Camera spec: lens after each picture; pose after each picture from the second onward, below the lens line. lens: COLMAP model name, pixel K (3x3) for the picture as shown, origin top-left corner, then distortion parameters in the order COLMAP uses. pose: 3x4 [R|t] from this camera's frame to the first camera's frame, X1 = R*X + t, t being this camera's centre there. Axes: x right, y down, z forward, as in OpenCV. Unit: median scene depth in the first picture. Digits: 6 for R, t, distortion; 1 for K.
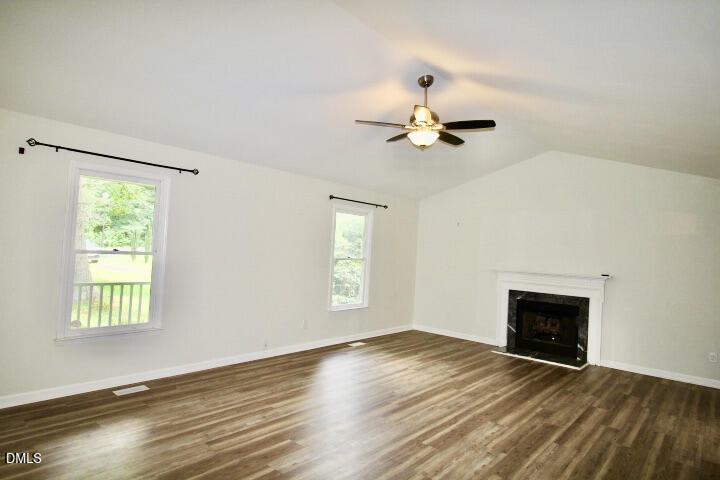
lens RADIAL K [[421.2, 0, 361.8], [0, 421.2, 239.1], [0, 0, 1]] dist [0.002183, -0.001622]
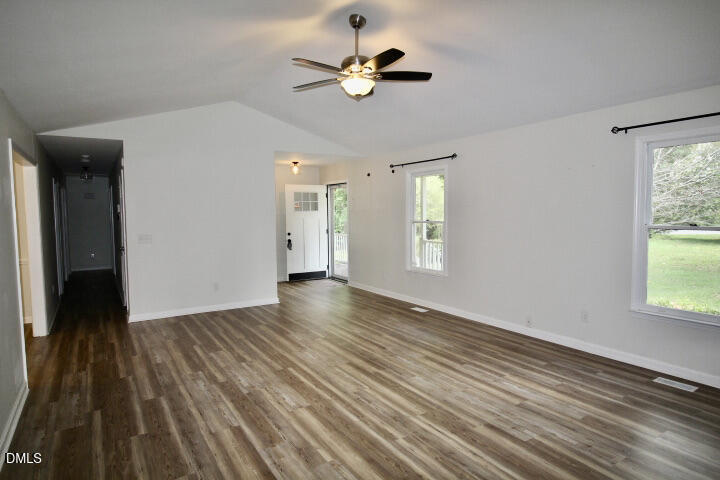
lens RADIAL K [[421.2, 0, 361.8], [0, 421.2, 239.1], [0, 0, 1]] dist [0.002183, -0.001622]
pose [[-0.287179, 0.011075, -0.957813, 1.018581], [0.017972, 0.999819, 0.006173, 0.084176], [0.957708, -0.015441, -0.287326, 1.262303]]
